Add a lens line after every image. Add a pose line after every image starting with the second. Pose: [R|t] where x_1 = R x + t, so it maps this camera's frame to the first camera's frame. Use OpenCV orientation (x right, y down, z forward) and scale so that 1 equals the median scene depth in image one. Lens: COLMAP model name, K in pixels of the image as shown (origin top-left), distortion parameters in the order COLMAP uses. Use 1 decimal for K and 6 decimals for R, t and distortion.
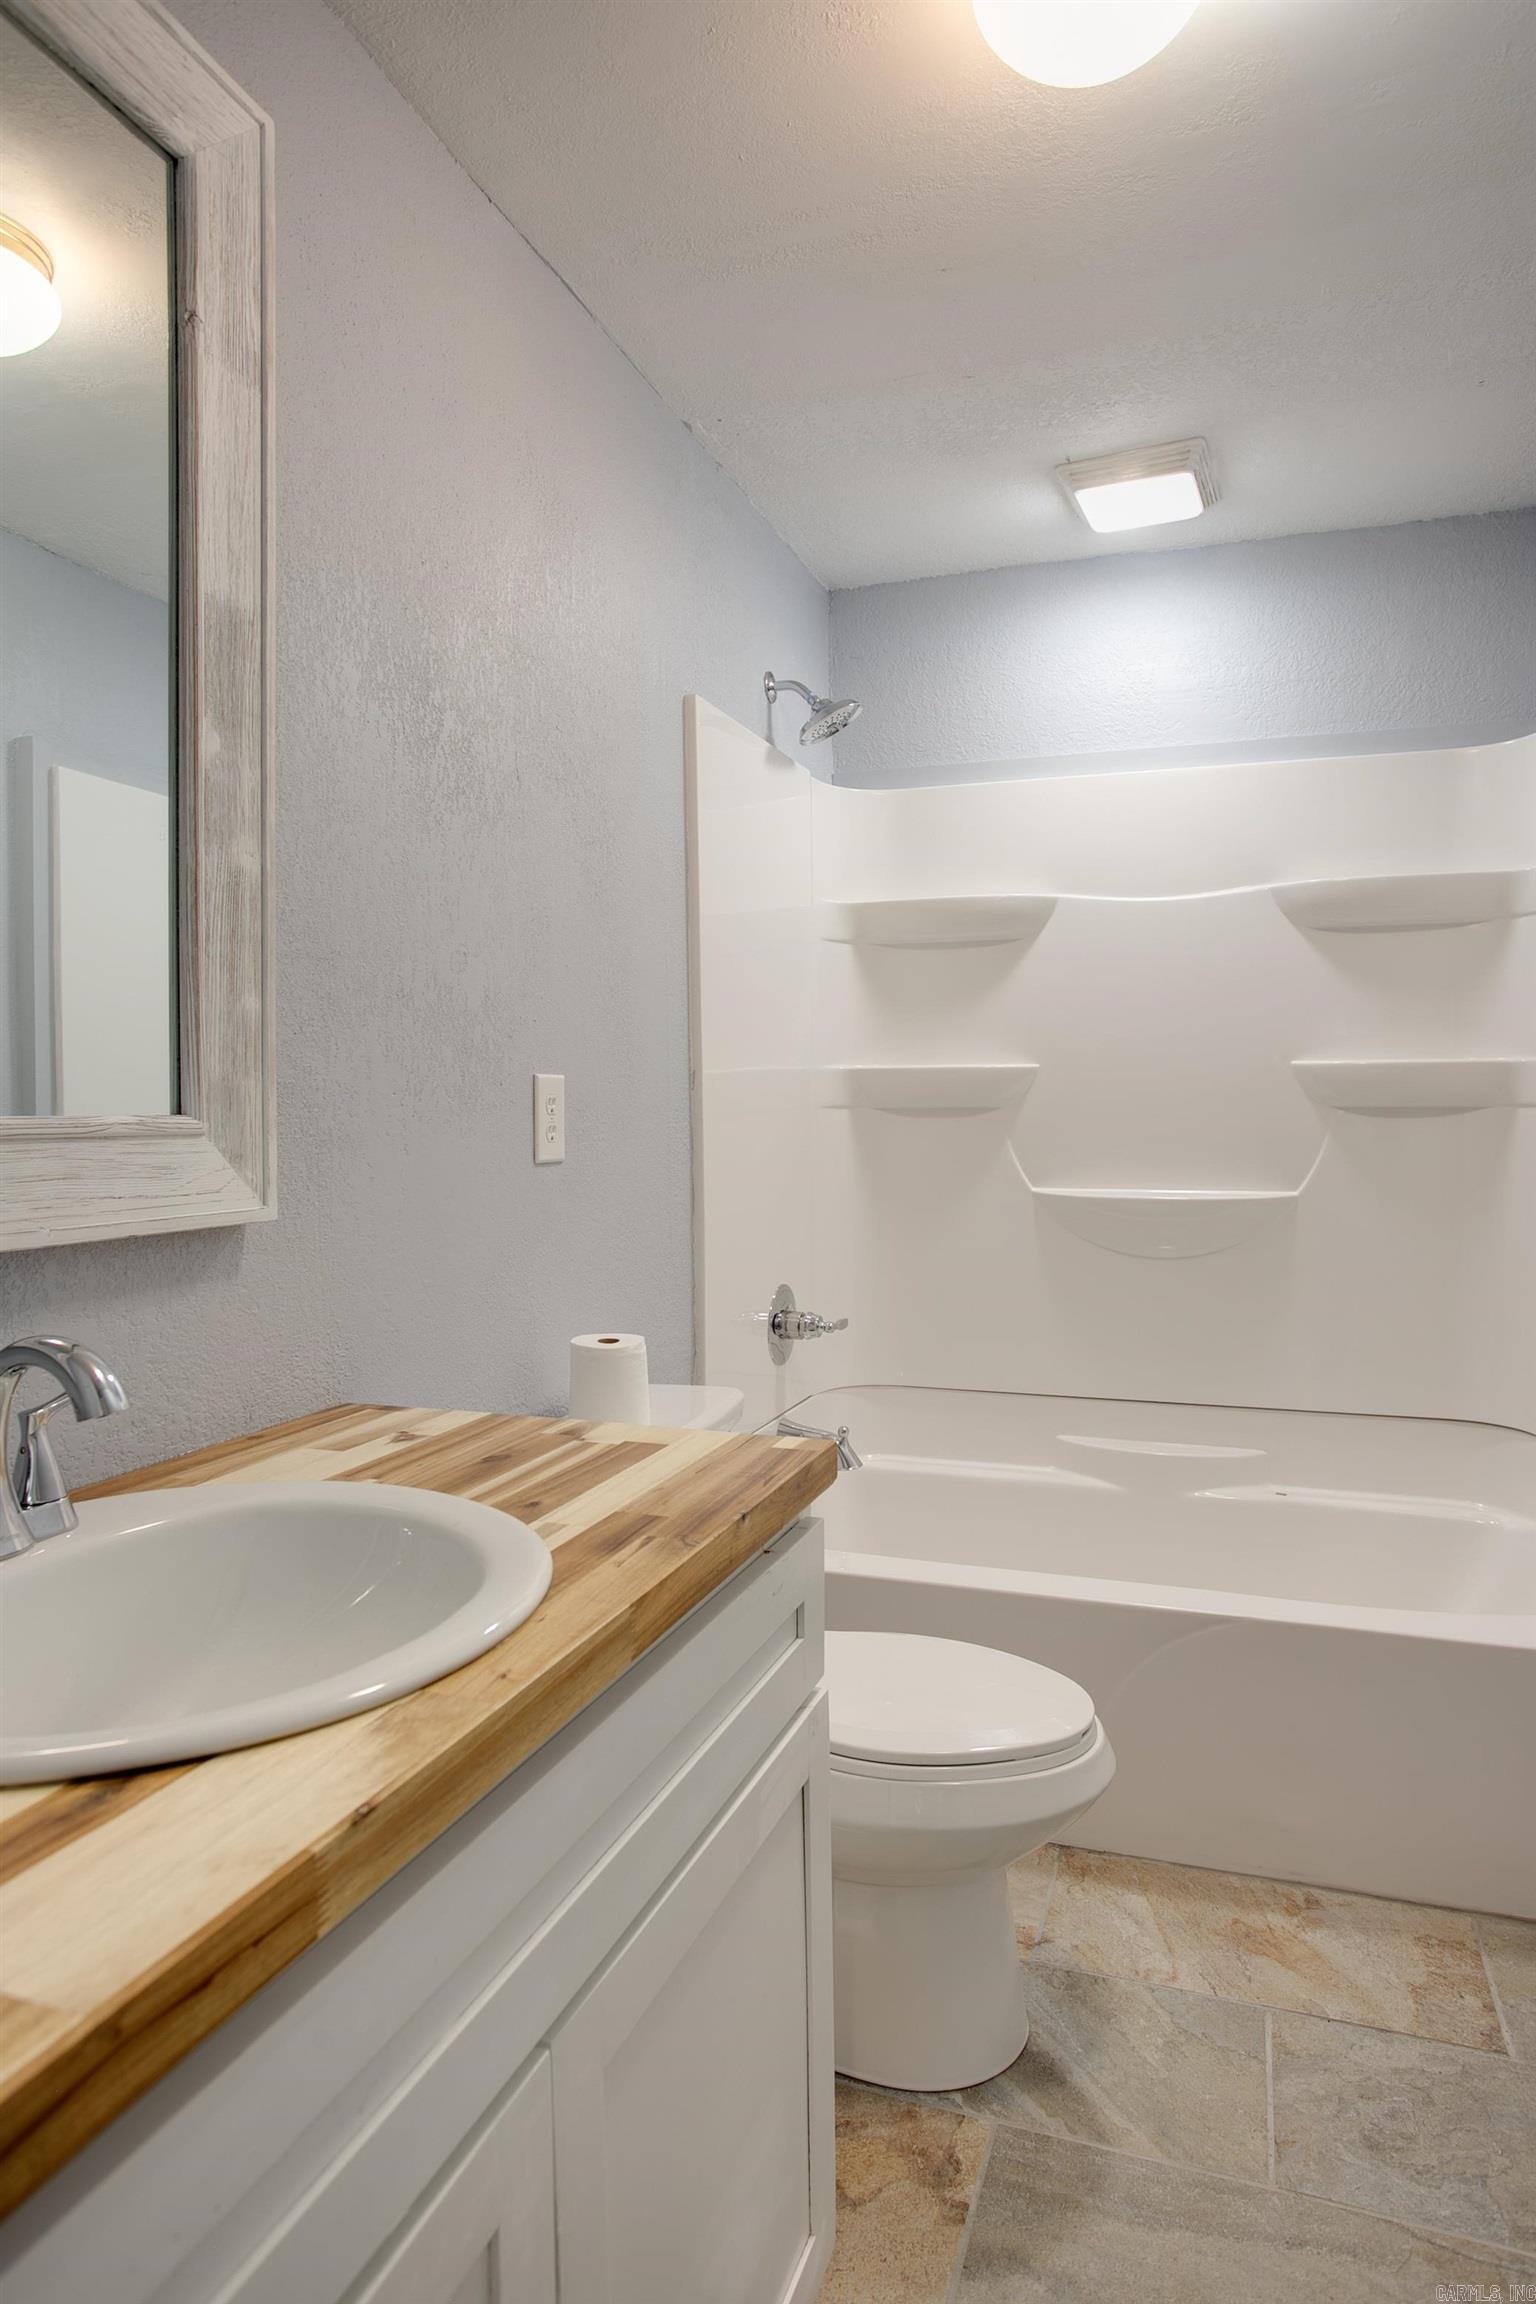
lens RADIAL K [[1404.1, 0, 767.0], [0, 1404.1, 1195.0], [0, 0, 1]] dist [-0.067182, 0.049854]
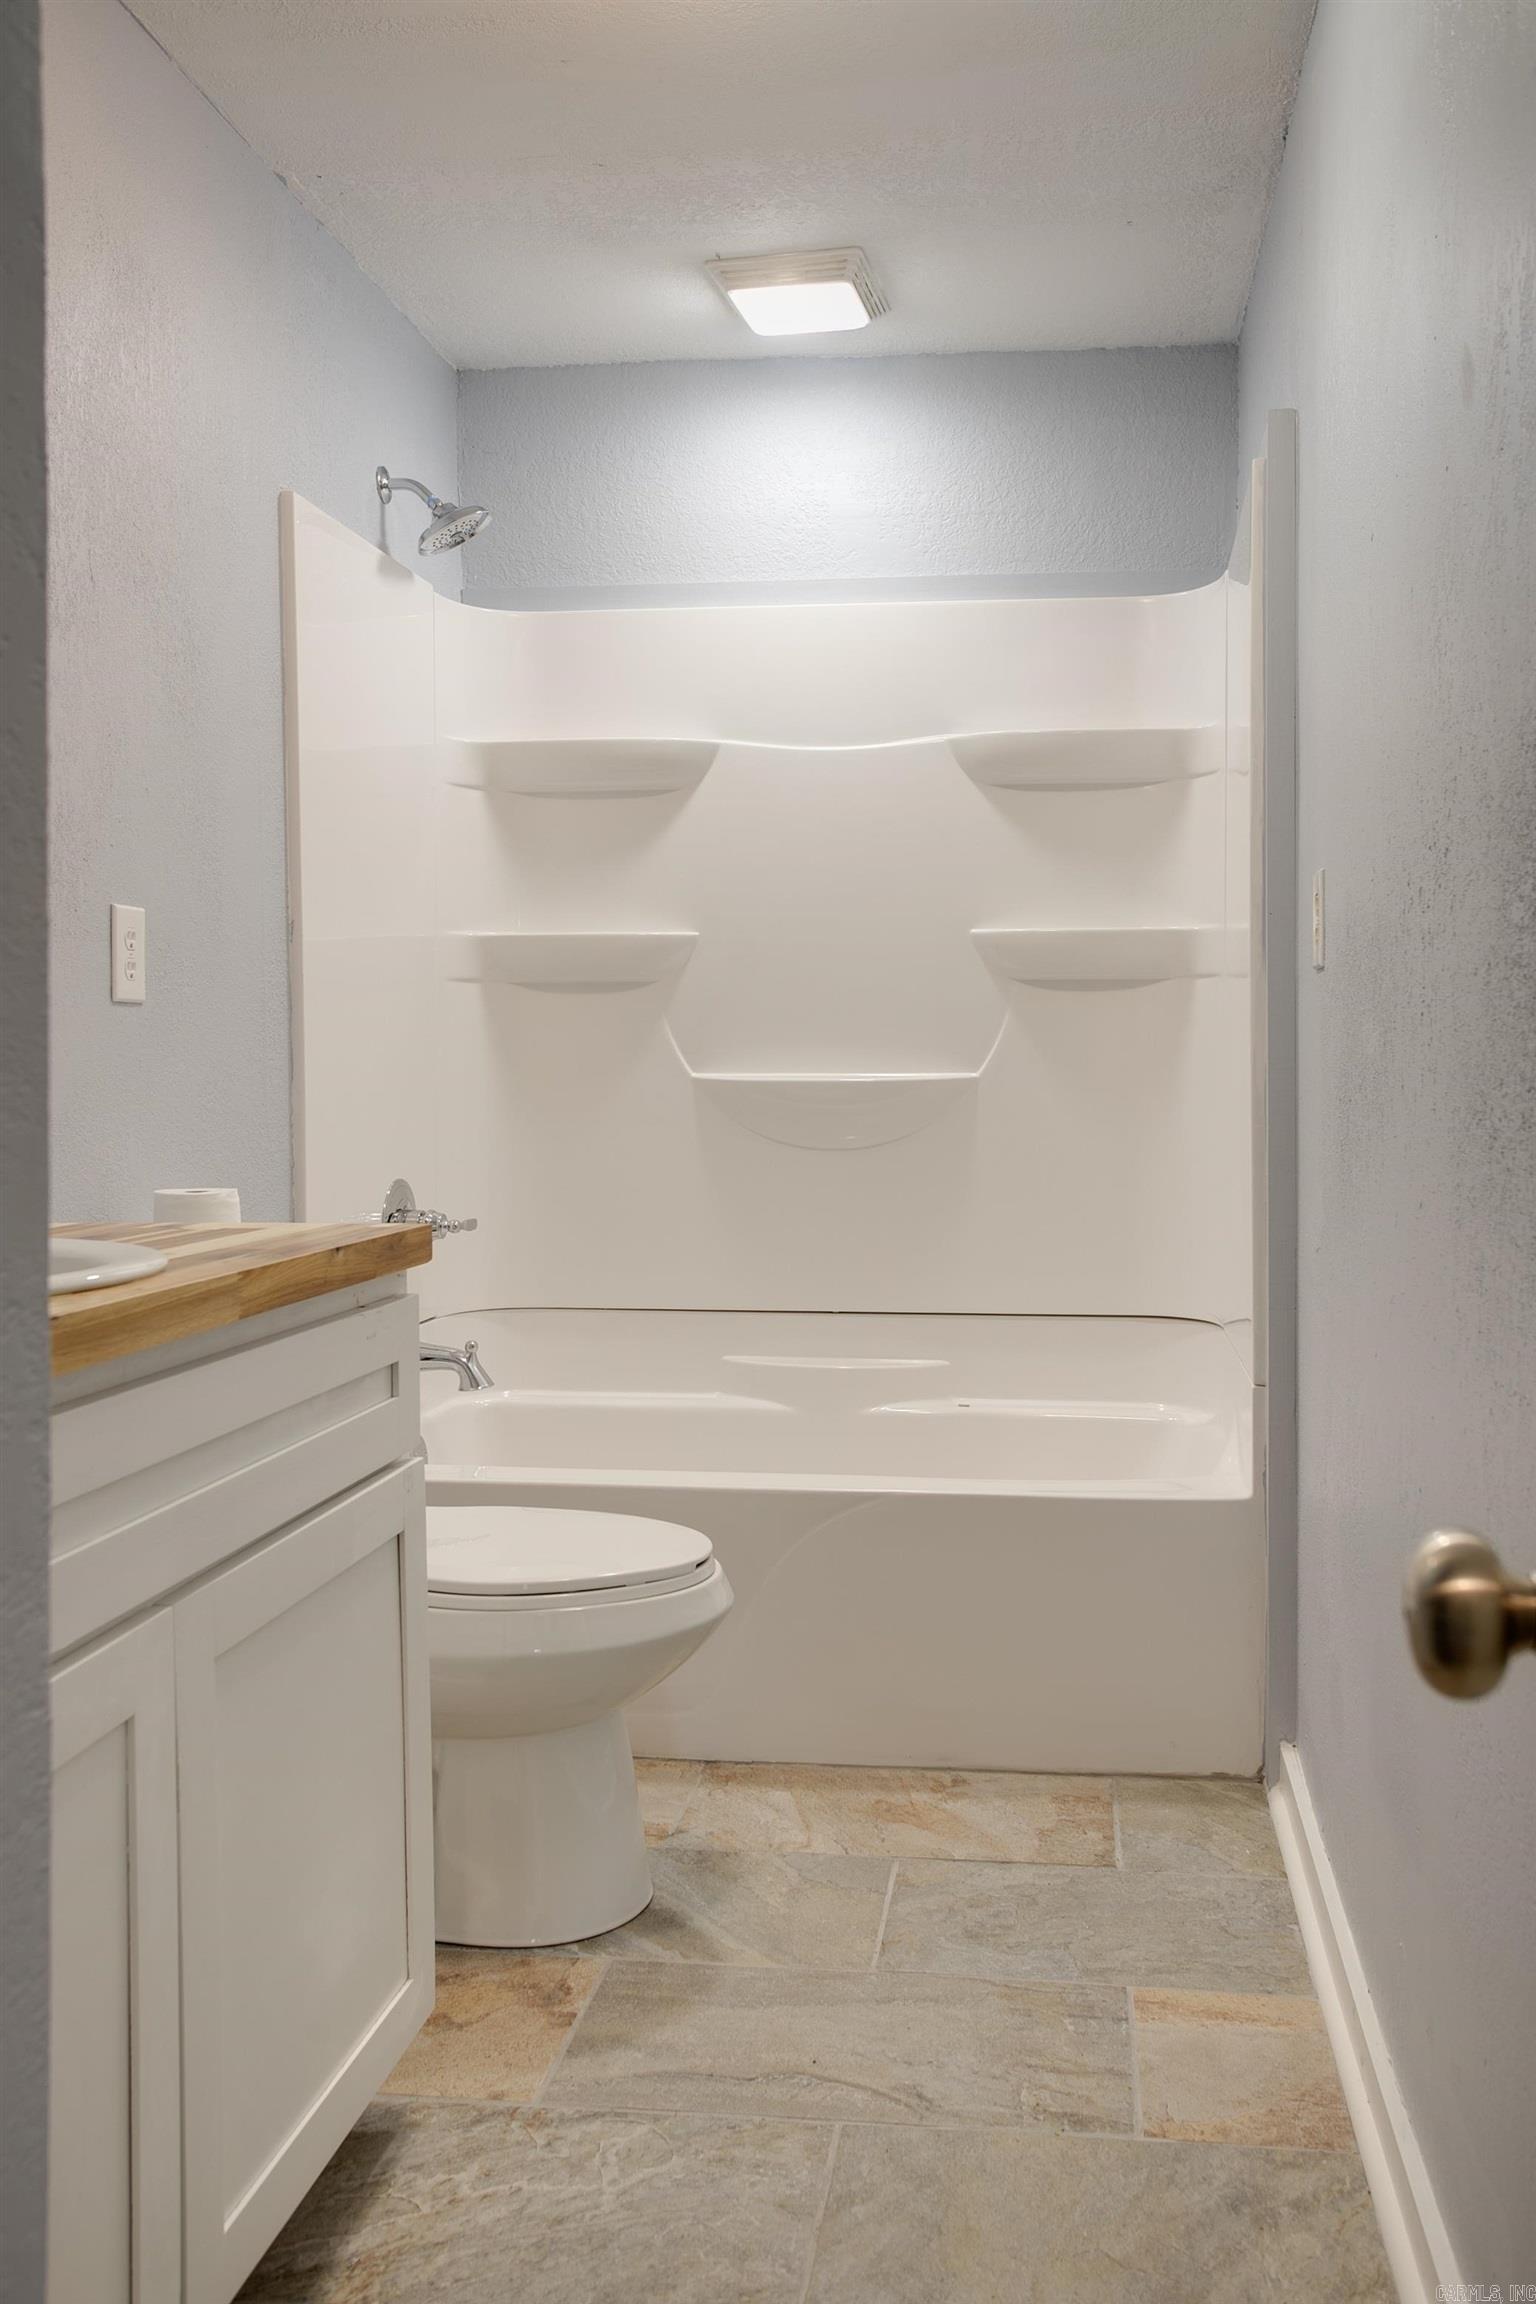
lens RADIAL K [[2015.9, 0, 850.5], [0, 2015.9, 1143.8], [0, 0, 1]] dist [-0.037090, 0.102513]
pose [[0.976259, -0.003162, 0.216582, 0.019463], [0.008152, 0.999721, -0.022152, 0.099514], [-0.216452, 0.023391, 0.976013, -0.366631]]
